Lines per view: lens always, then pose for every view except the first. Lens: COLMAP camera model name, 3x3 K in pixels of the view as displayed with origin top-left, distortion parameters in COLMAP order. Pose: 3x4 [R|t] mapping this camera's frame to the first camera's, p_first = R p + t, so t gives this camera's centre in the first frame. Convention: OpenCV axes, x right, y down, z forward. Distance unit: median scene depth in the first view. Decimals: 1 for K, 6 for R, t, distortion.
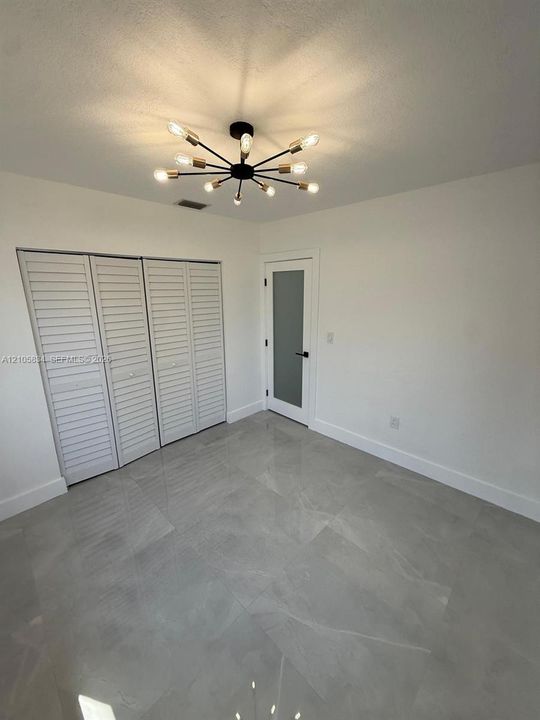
lens RADIAL K [[286.8, 0, 270.0], [0, 286.8, 358.4], [0, 0, 1]] dist [-0.000430, 0.000015]
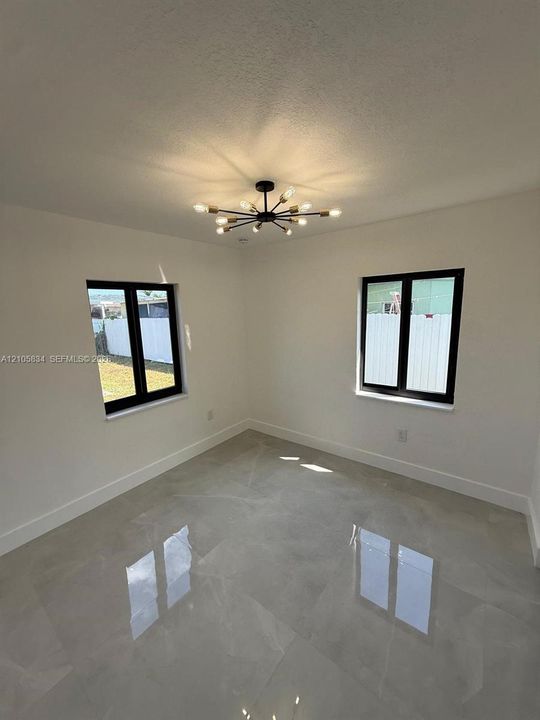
lens RADIAL K [[286.8, 0, 270.0], [0, 286.8, 358.4], [0, 0, 1]] dist [-0.000430, 0.000015]
pose [[-0.993533, 0.055815, -0.098881, 0.042612], [0.012556, 0.919506, 0.392875, -0.538986], [0.112850, 0.389092, -0.914260, 2.254203]]
